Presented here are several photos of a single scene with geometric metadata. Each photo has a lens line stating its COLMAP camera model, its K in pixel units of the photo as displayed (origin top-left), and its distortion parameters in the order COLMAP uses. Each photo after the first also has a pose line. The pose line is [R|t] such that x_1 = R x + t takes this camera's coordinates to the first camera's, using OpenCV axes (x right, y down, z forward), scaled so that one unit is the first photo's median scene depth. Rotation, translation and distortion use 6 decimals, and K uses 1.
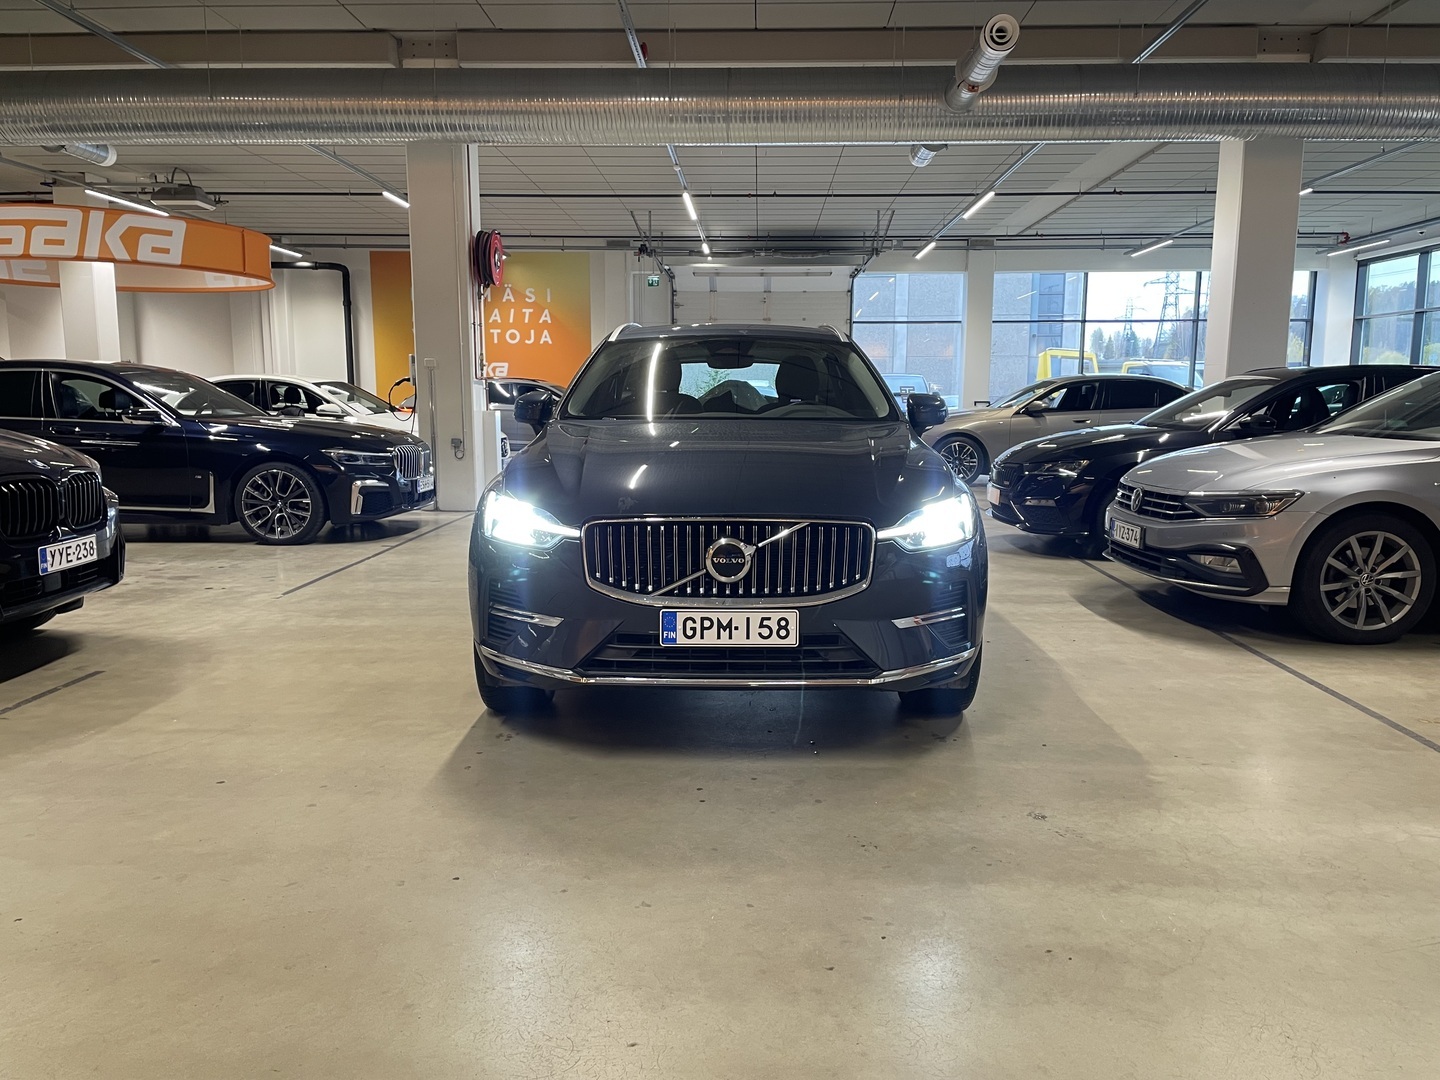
lens RADIAL K [[1067.6, 0, 720.0], [0, 1067.6, 540.0], [0, 0, 1]] dist [0.080202, -0.097790]
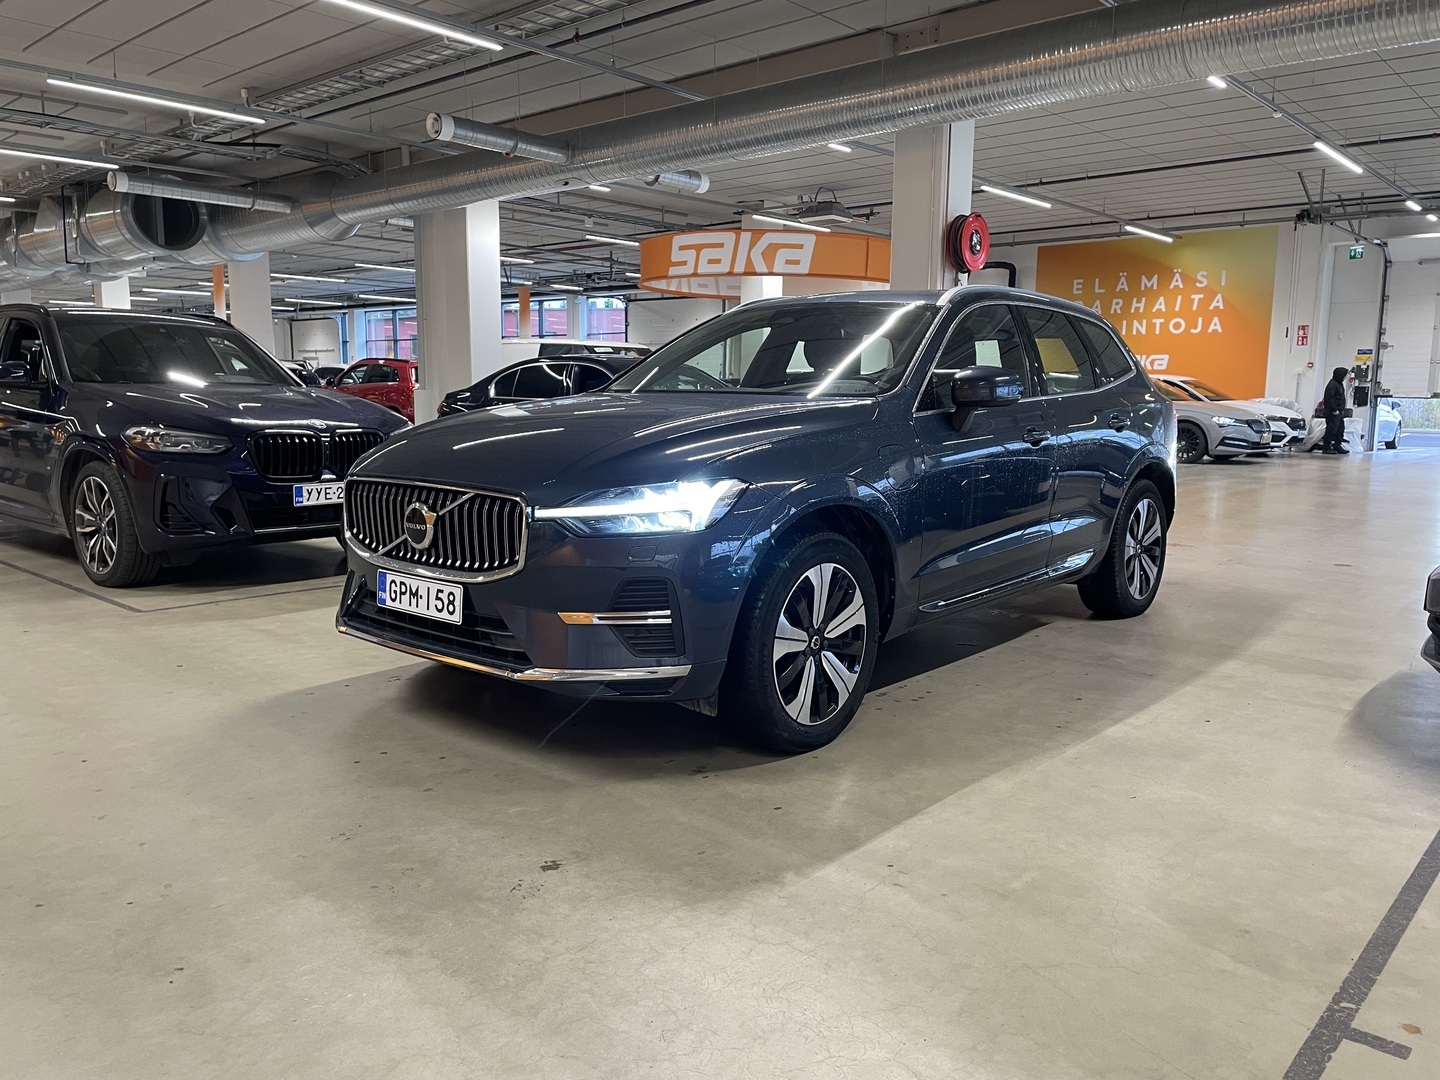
lens RADIAL K [[1067.6, 0, 720.0], [0, 1067.6, 540.0], [0, 0, 1]] dist [0.080202, -0.097790]
pose [[0.770852, 0.094127, -0.630022, 0.829690], [-0.094187, 0.994994, 0.033414, -0.026560], [0.630013, 0.033582, 0.775858, 0.414026]]
